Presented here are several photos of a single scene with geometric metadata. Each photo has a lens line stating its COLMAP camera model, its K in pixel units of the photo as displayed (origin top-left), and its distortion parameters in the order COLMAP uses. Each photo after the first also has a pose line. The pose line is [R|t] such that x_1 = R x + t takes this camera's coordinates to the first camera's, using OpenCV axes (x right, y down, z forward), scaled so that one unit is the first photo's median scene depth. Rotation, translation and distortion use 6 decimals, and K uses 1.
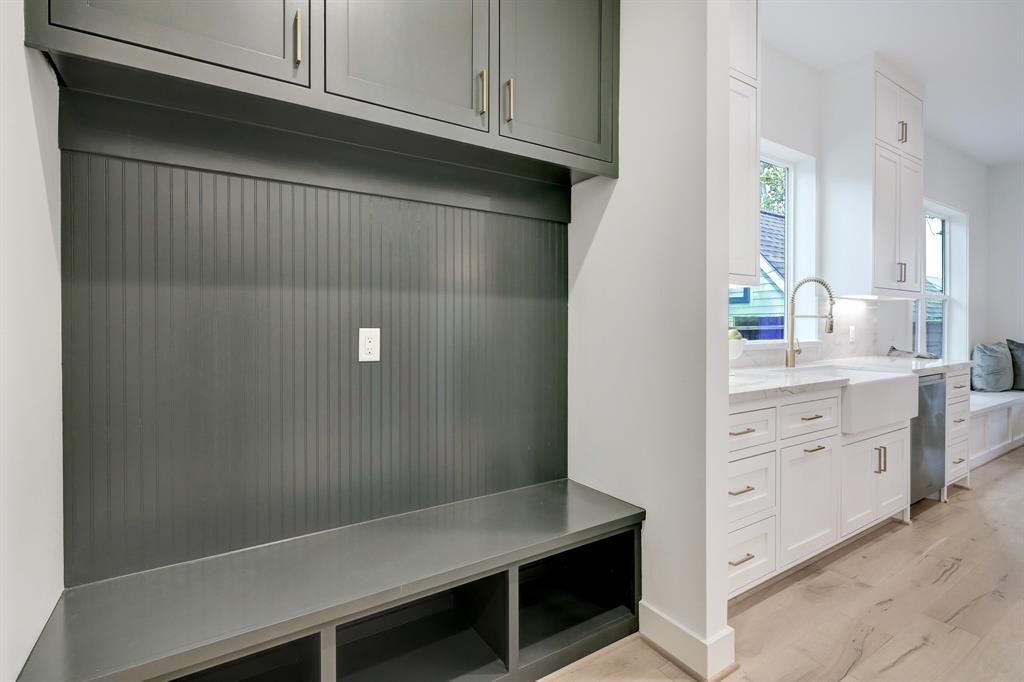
lens RADIAL K [[483.7, 0, 511.1], [0, 483.7, 331.6], [0, 0, 1]] dist [-0.002402, -0.000220]
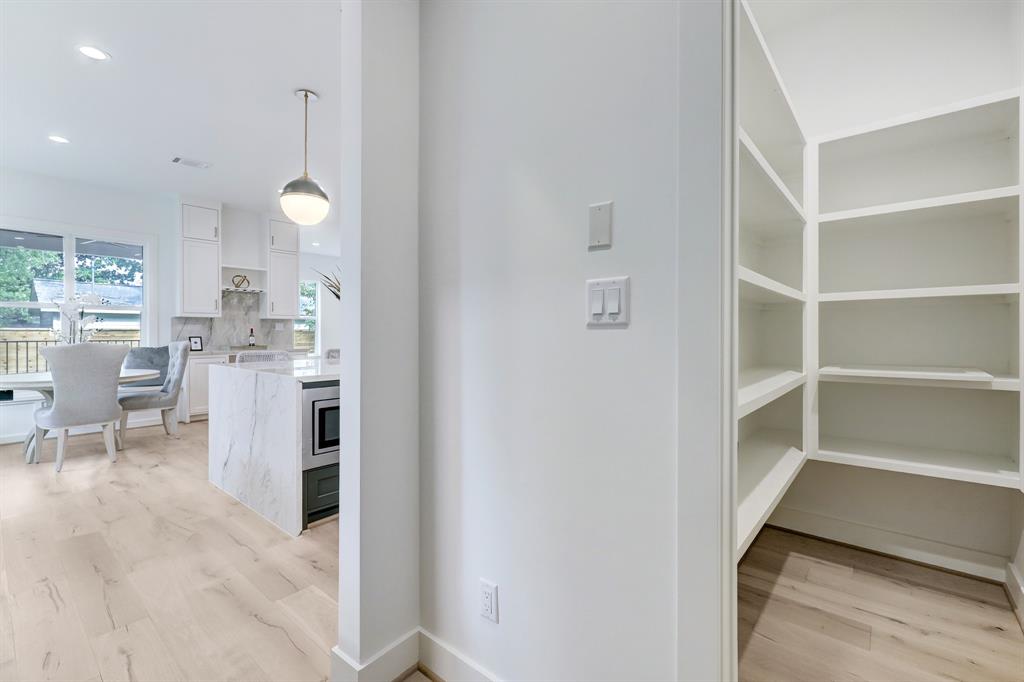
lens RADIAL K [[451.9, 0, 511.7], [0, 451.9, 331.7], [0, 0, 1]] dist [0.002519, 0.000402]
pose [[-0.295806, 0.000776, 0.955248, -0.149631], [0.007834, 0.999968, 0.001614, -0.008359], [-0.955216, 0.007961, -0.295803, 0.285369]]
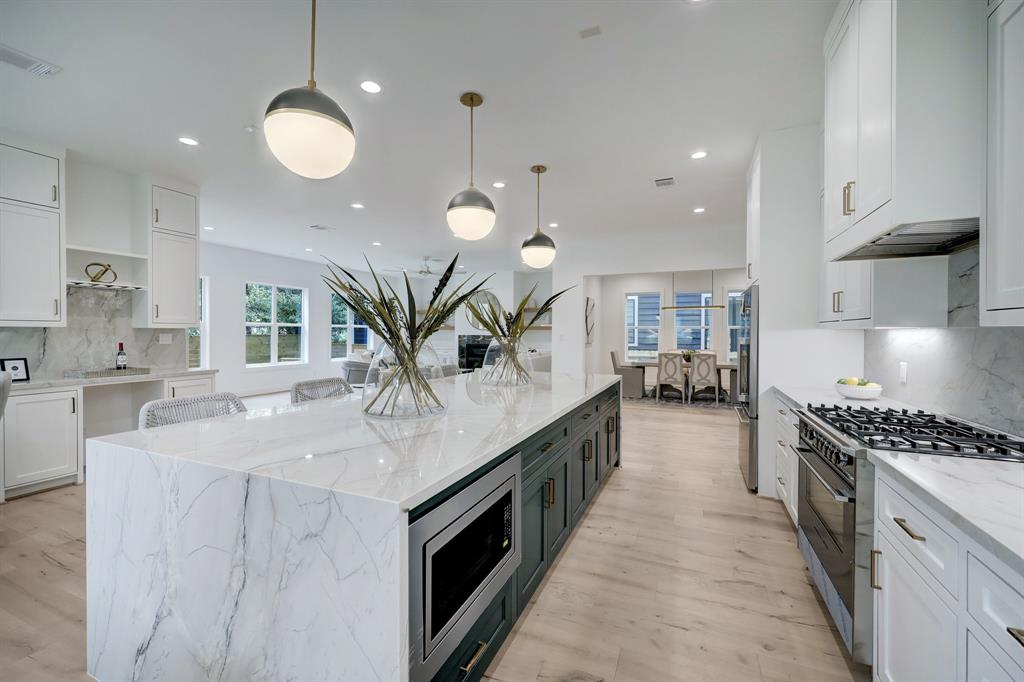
lens RADIAL K [[417.5, 0, 520.4], [0, 417.5, 335.0], [0, 0, 1]] dist [0.002419, 0.000330]
pose [[-0.563060, -0.006018, 0.826394, 0.415590], [0.005005, 0.999930, 0.010692, -0.061378], [-0.826401, 0.010156, -0.562990, 0.517351]]
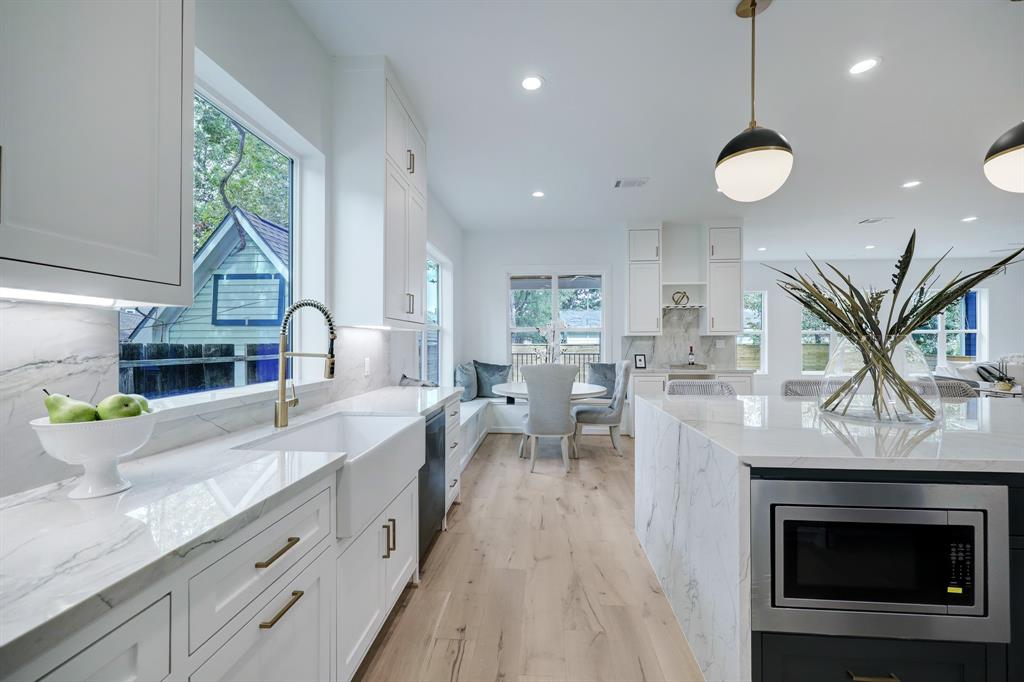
lens RADIAL K [[411.0, 0, 512.0], [0, 411.0, 341.0], [0, 0, 1]] dist [0.000684, 0.000029]
pose [[0.605457, 0.004638, 0.795865, 0.282450], [0.007850, 0.999900, -0.011799, -0.037042], [-0.795840, 0.013391, 0.605359, 0.346464]]
